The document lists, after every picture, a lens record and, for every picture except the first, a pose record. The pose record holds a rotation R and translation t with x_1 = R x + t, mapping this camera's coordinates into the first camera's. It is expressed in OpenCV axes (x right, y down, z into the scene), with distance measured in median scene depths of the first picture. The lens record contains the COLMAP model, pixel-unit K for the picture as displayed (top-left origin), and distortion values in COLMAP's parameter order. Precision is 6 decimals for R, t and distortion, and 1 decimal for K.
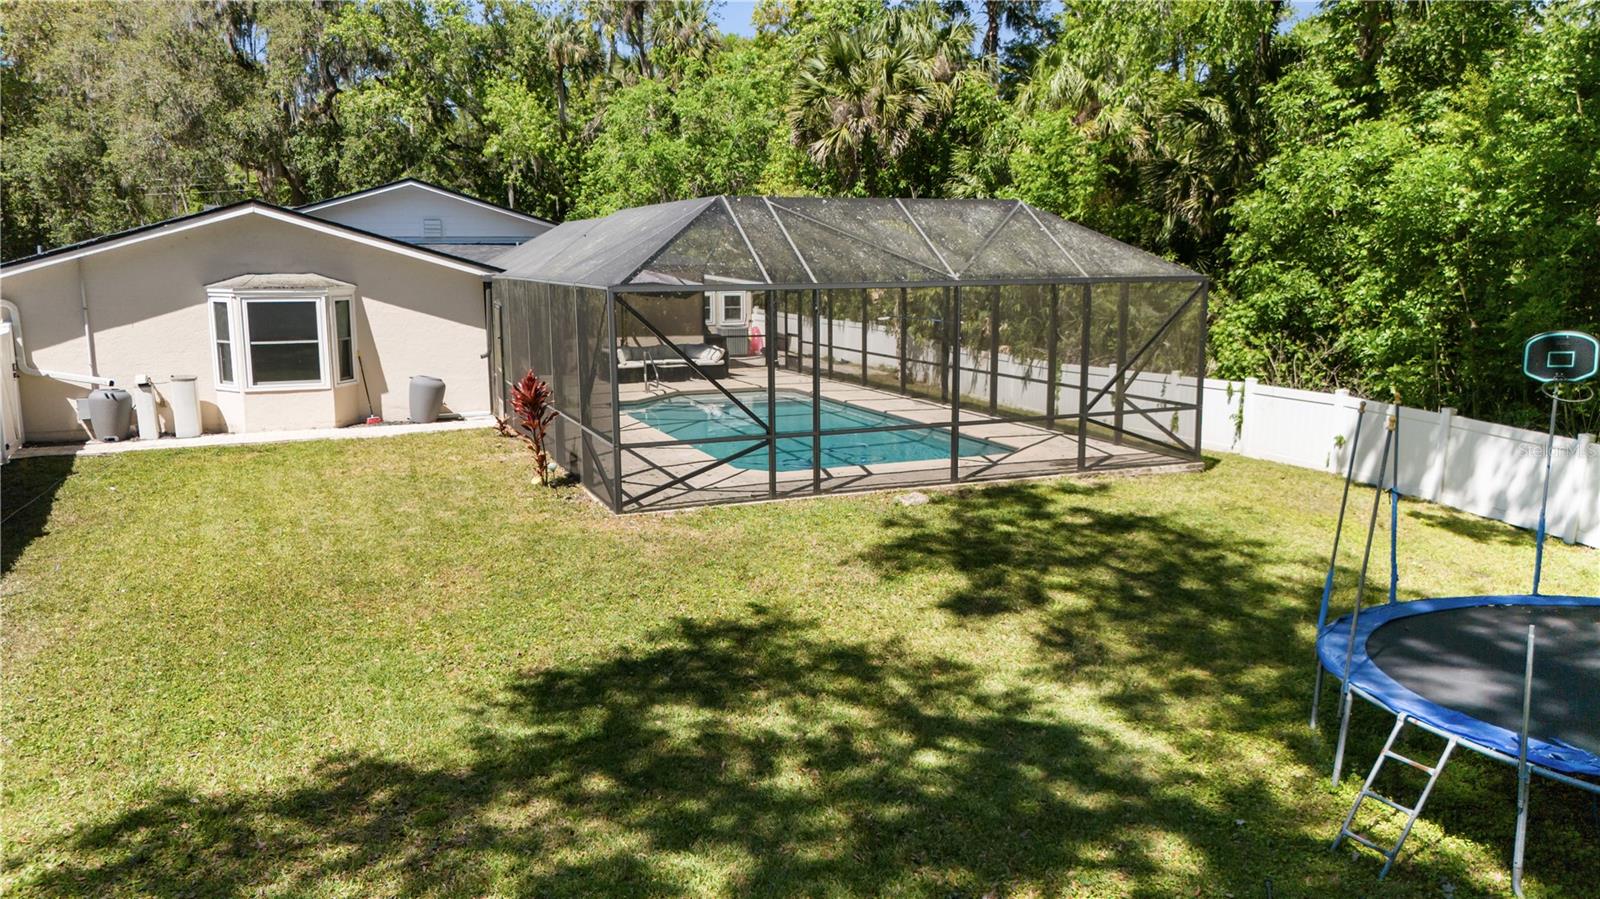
lens RADIAL K [[1187.1, 0, 805.3], [0, 1187.1, 441.2], [0, 0, 1]] dist [0.054791, -0.053677]
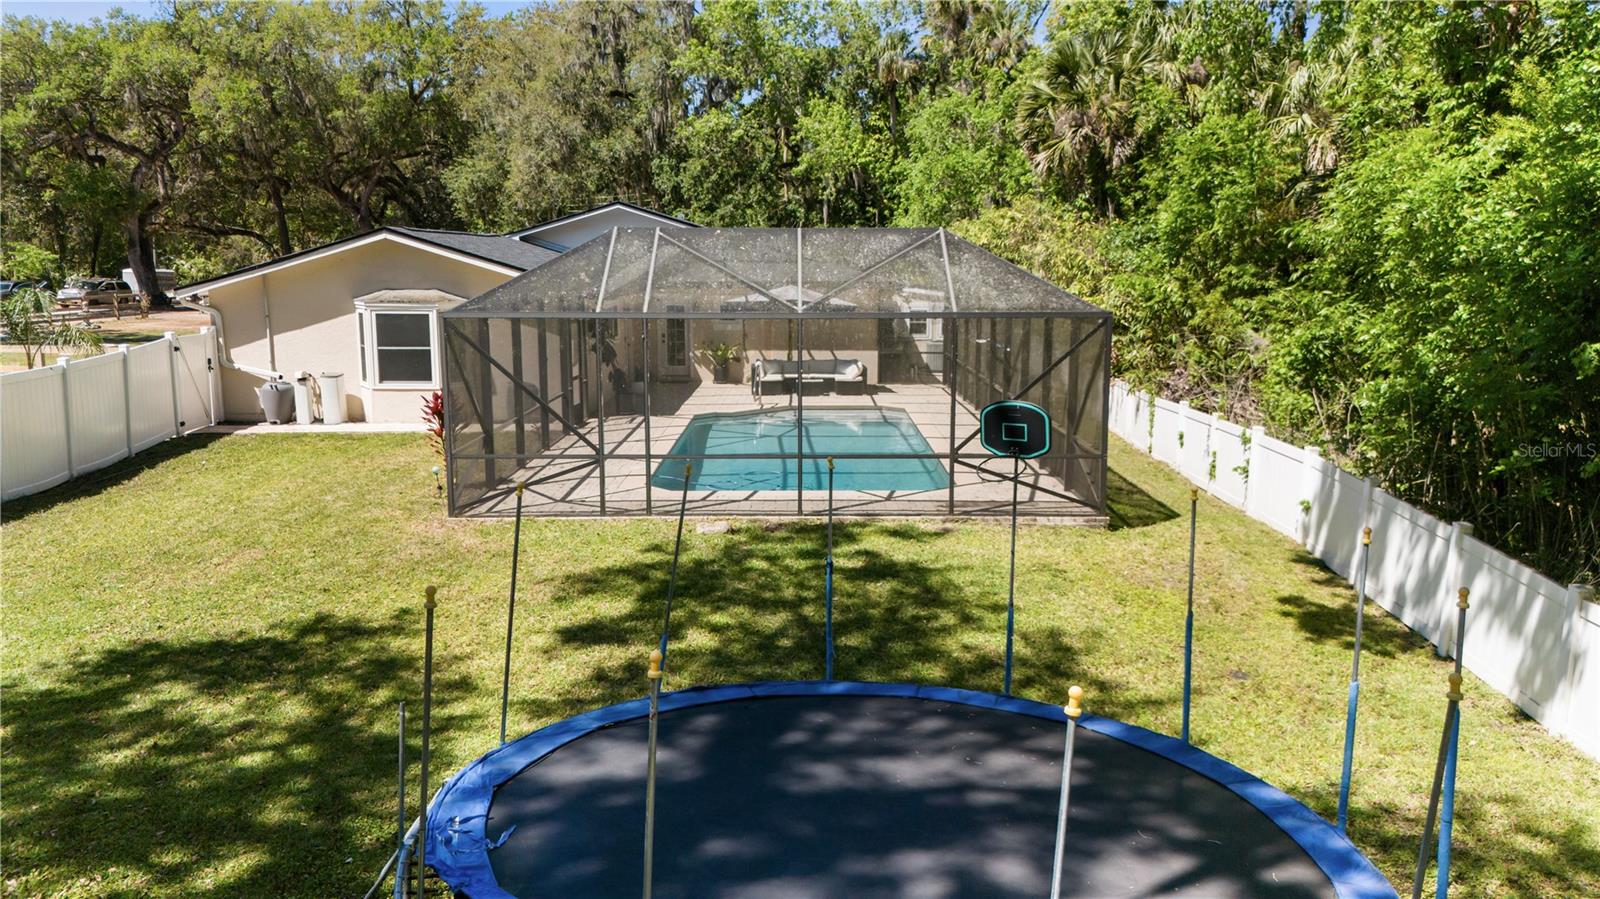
lens RADIAL K [[1187.1, 0, 815.0], [0, 1187.1, 448.9], [0, 0, 1]] dist [0.054791, -0.053677]
pose [[0.924937, 0.064729, -0.374568, 0.660964], [-0.063431, 0.997861, 0.015807, -0.047960], [0.374790, 0.009139, 0.927065, 0.108154]]
